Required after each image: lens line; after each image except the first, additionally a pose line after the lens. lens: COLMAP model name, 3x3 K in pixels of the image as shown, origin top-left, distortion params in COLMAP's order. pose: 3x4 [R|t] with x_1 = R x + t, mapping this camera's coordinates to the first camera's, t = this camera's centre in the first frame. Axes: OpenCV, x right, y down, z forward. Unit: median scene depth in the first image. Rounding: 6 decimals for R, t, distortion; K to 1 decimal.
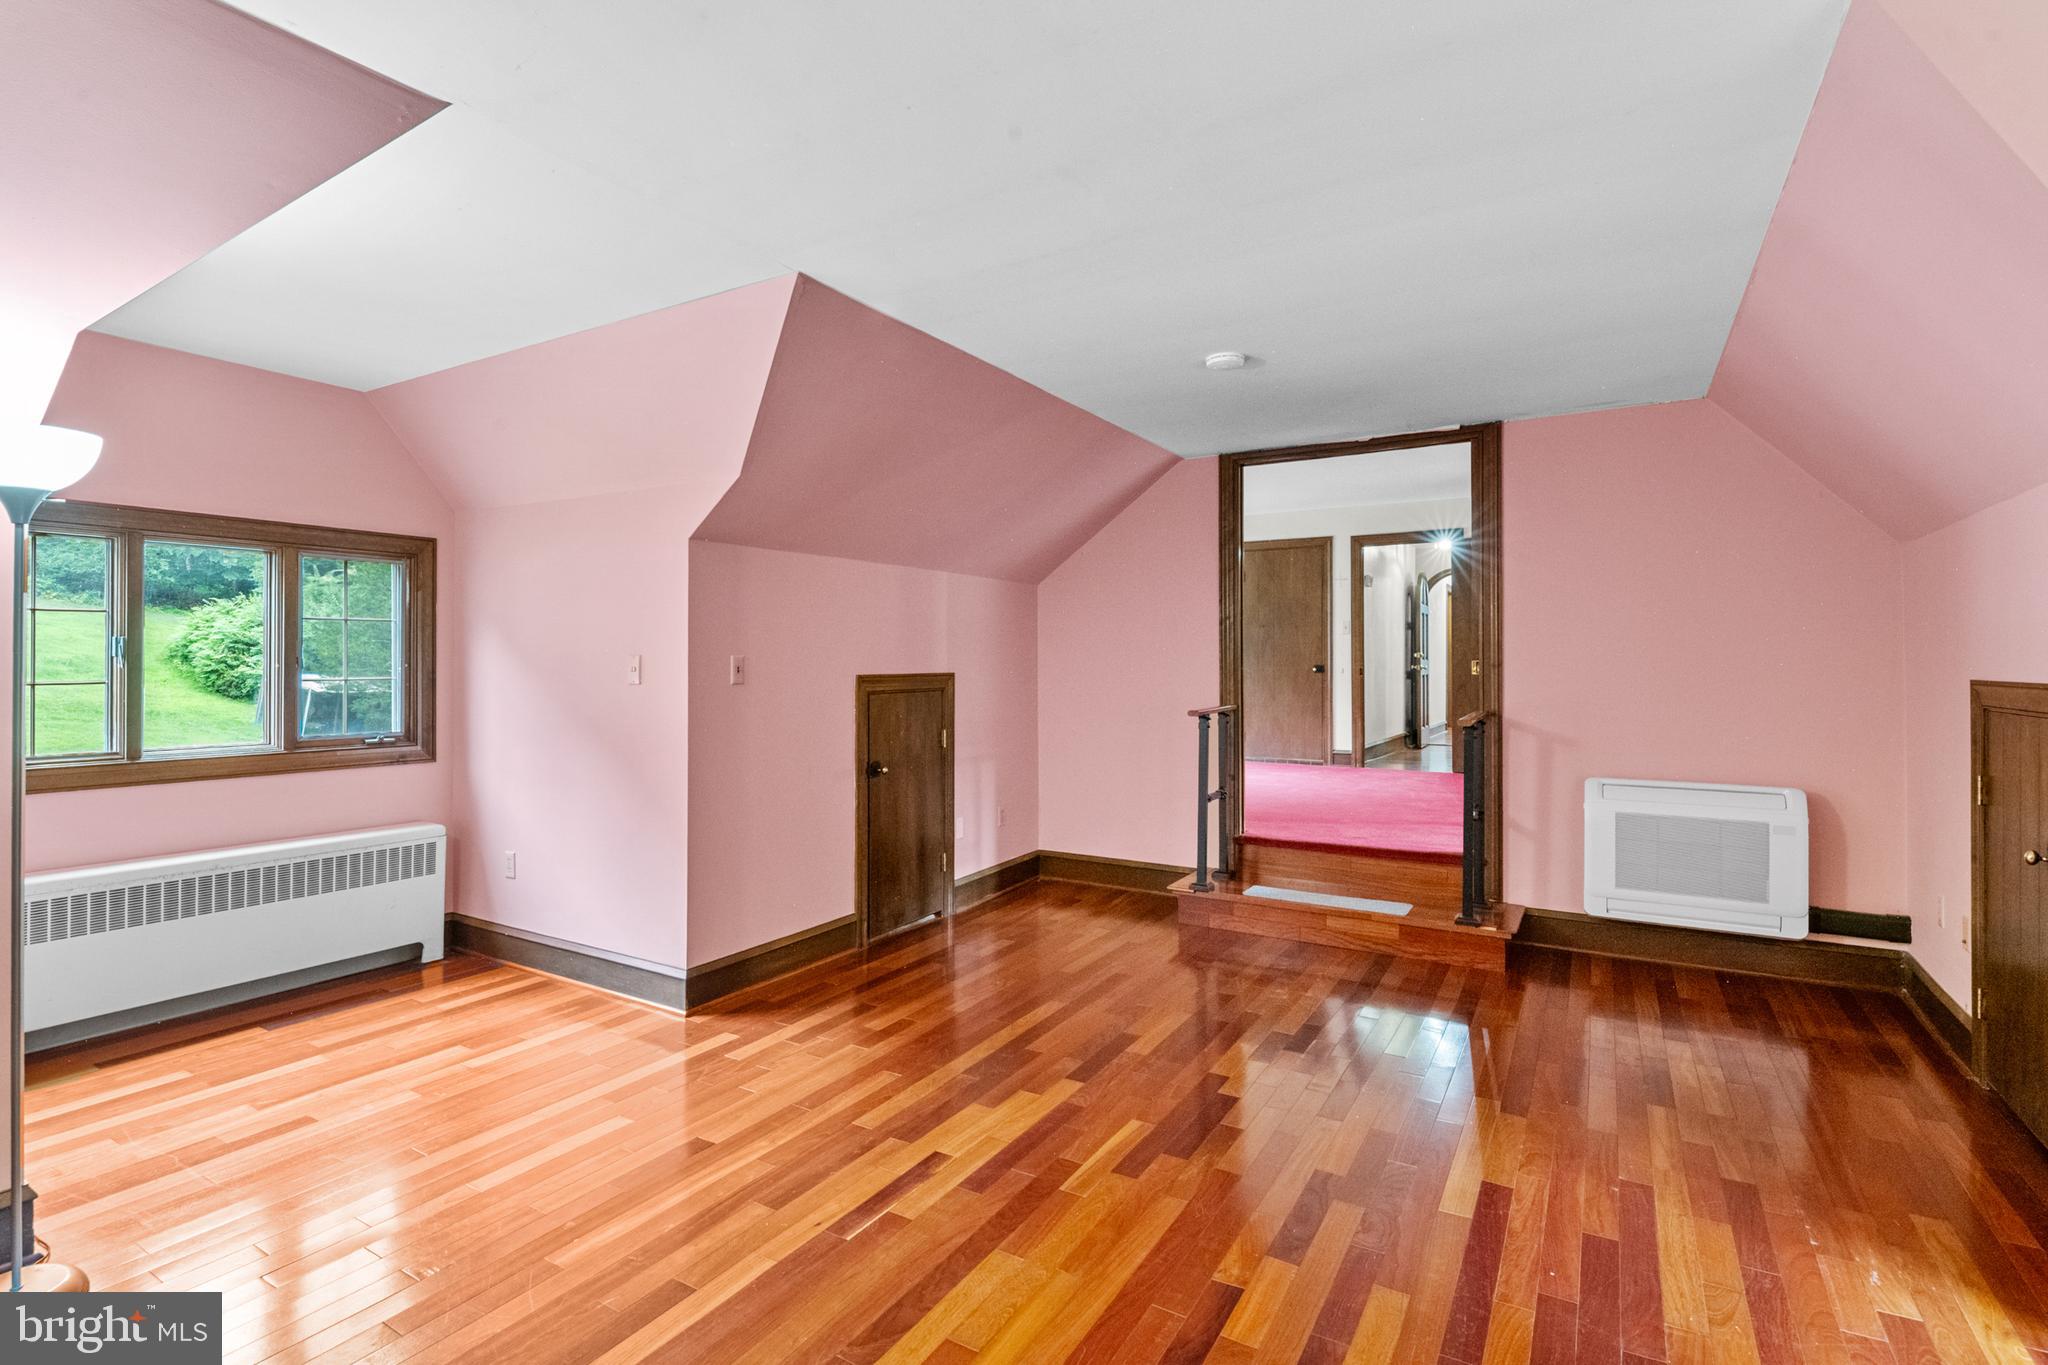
lens RADIAL K [[970.8, 0, 1016.7], [0, 970.8, 674.0], [0, 0, 1]] dist [-0.000751, -0.000310]
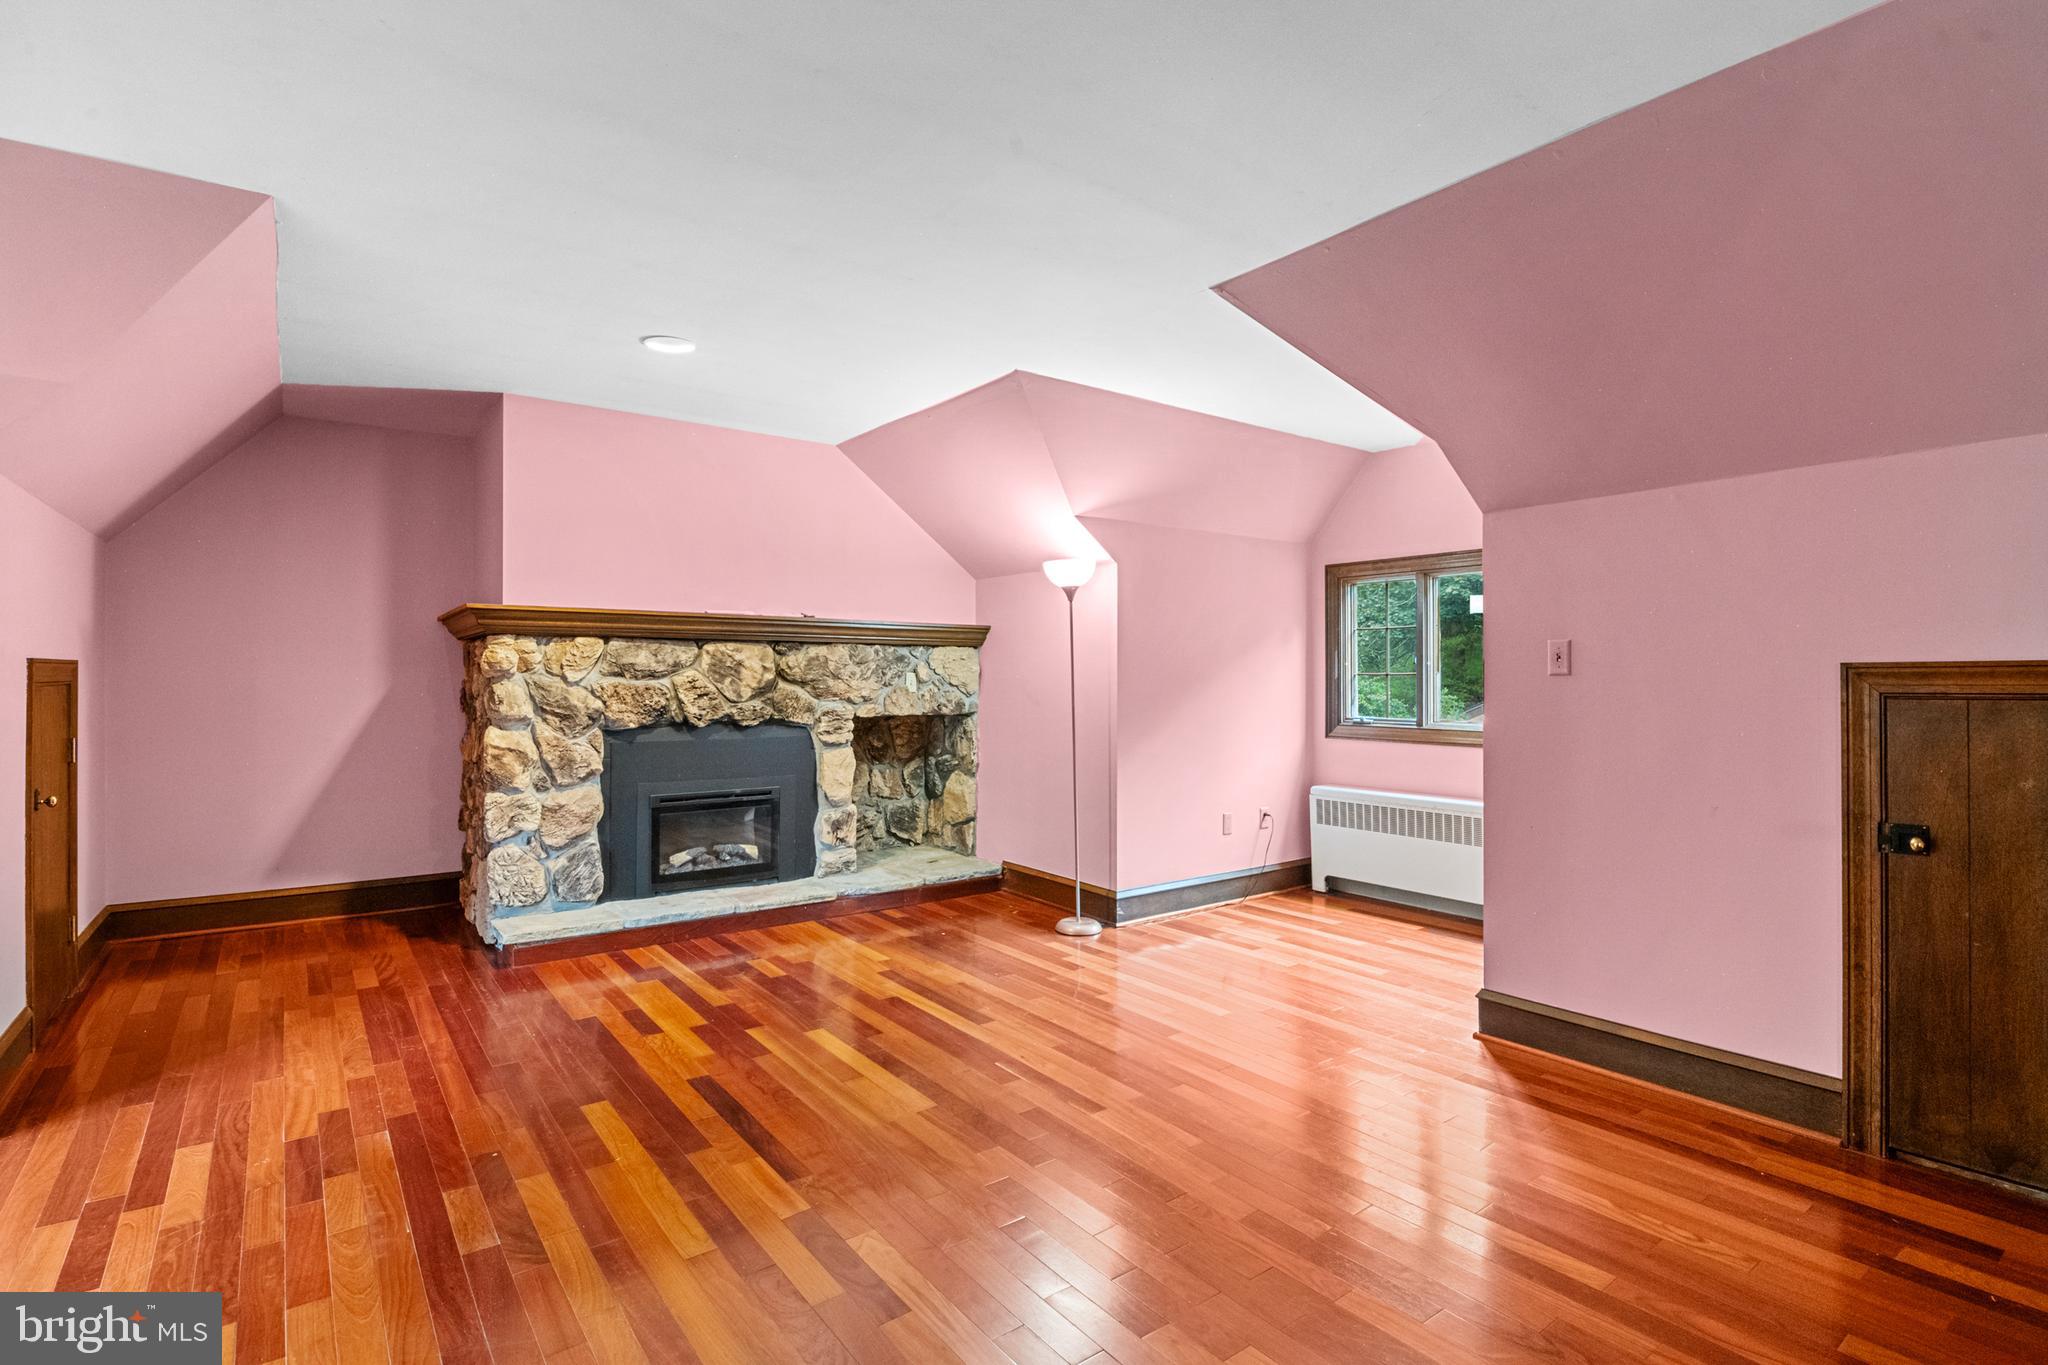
lens RADIAL K [[970.8, 0, 1016.7], [0, 970.8, 674.0], [0, 0, 1]] dist [-0.000751, -0.000310]
pose [[-0.367550, -0.008025, -0.929969, 0.930030], [-0.011138, 0.999929, -0.004227, 0.025162], [0.929937, 0.008804, -0.367613, 1.283555]]
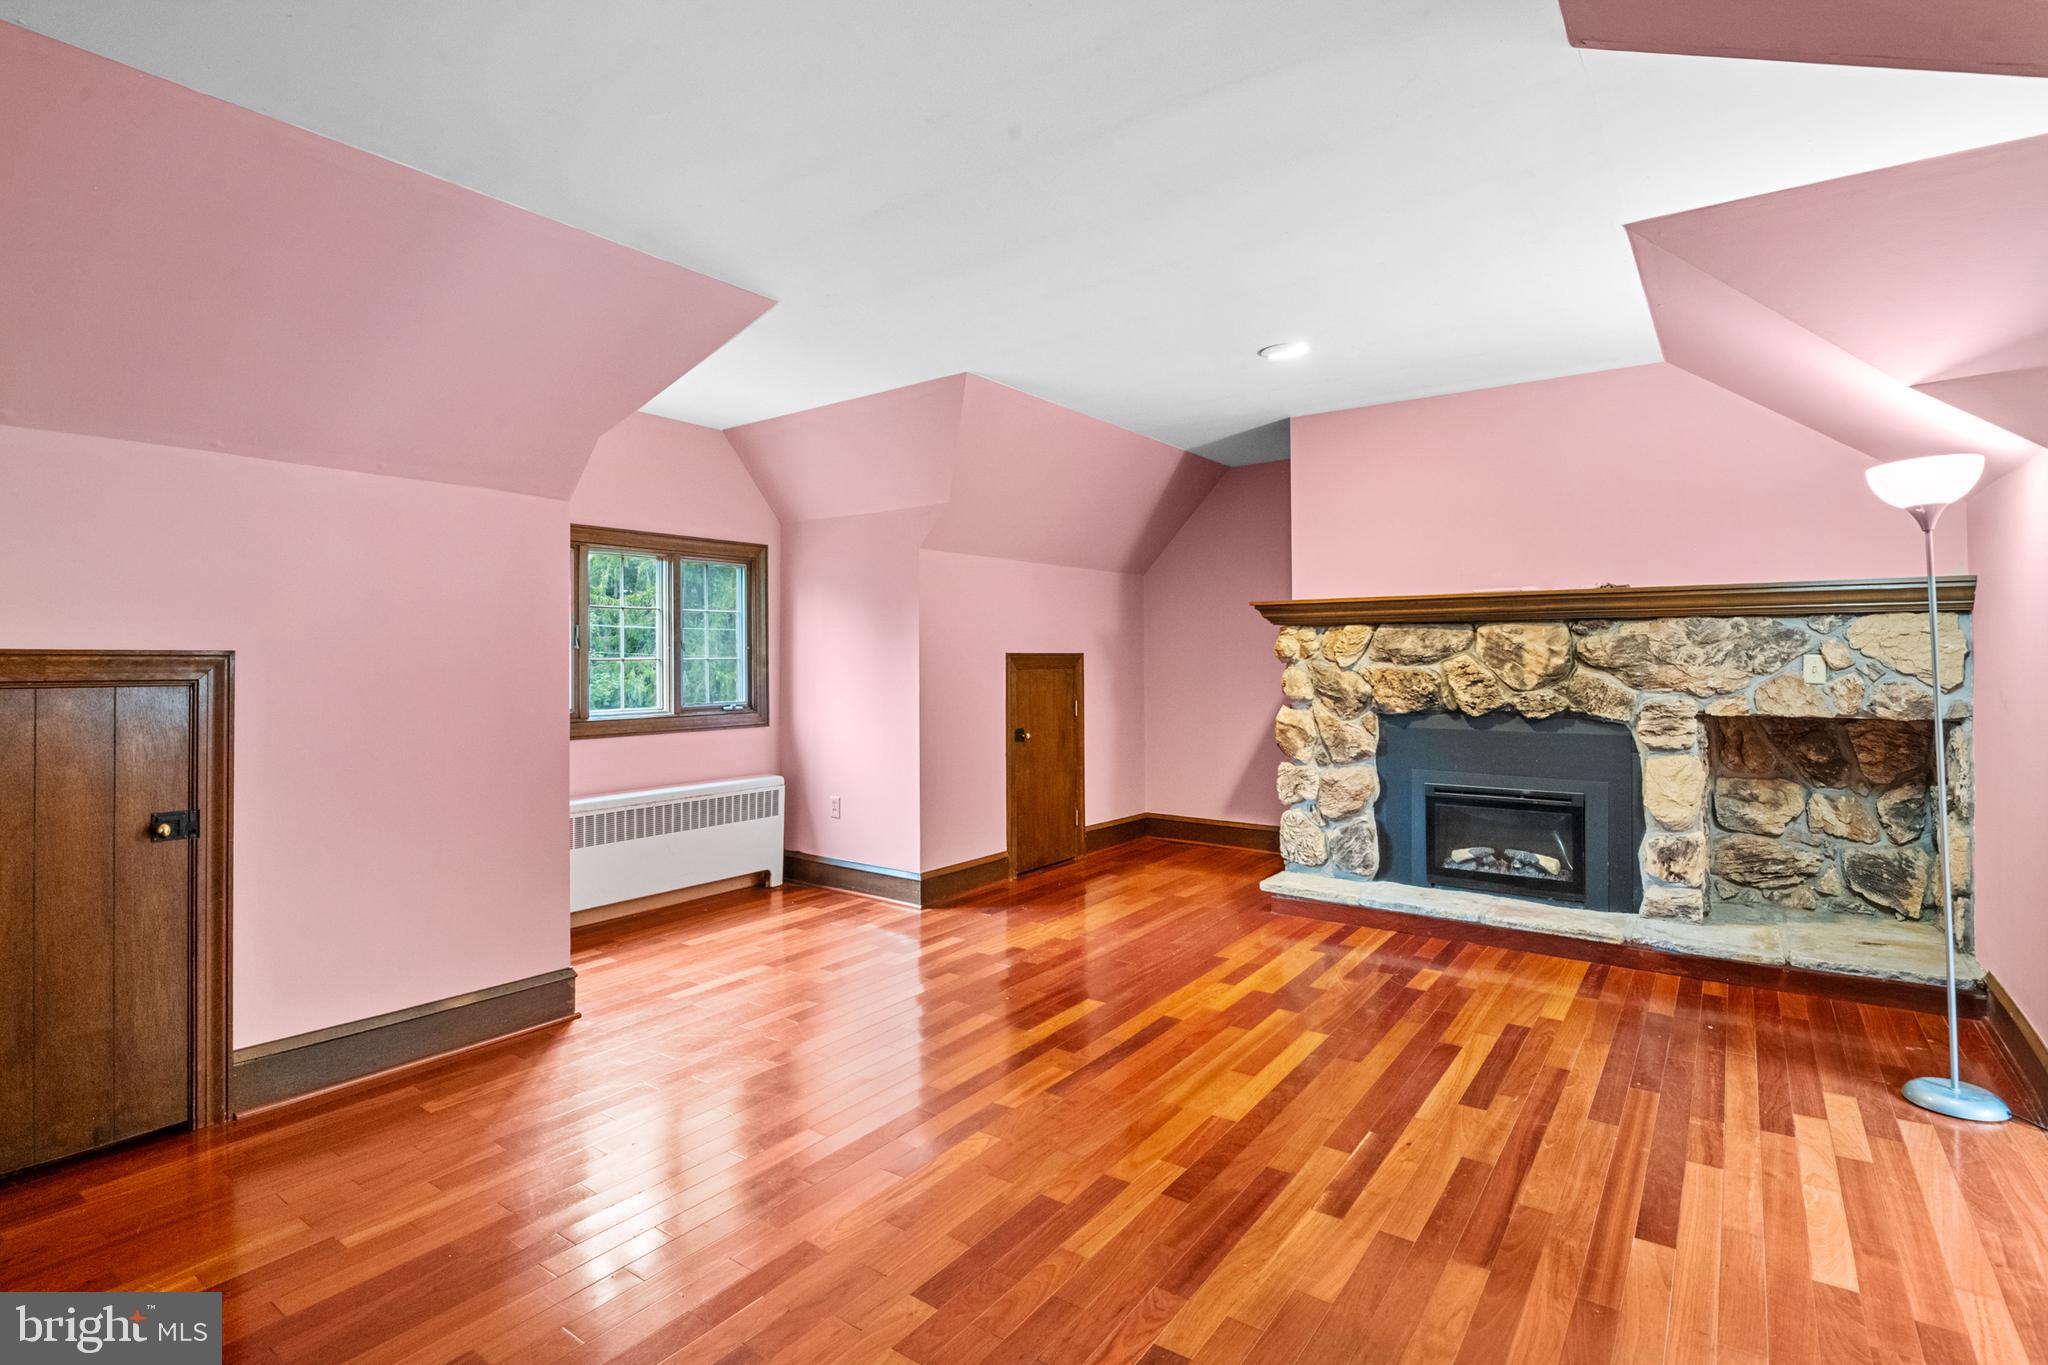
lens RADIAL K [[1007.1, 0, 1018.0], [0, 1007.1, 647.4], [0, 0, 1]] dist [-0.022286, -0.000559]
pose [[-0.995749, -0.000569, 0.092109, 0.111137], [-0.001055, 0.999986, -0.005229, 0.014357], [-0.092104, -0.005304, -0.995735, 1.850867]]
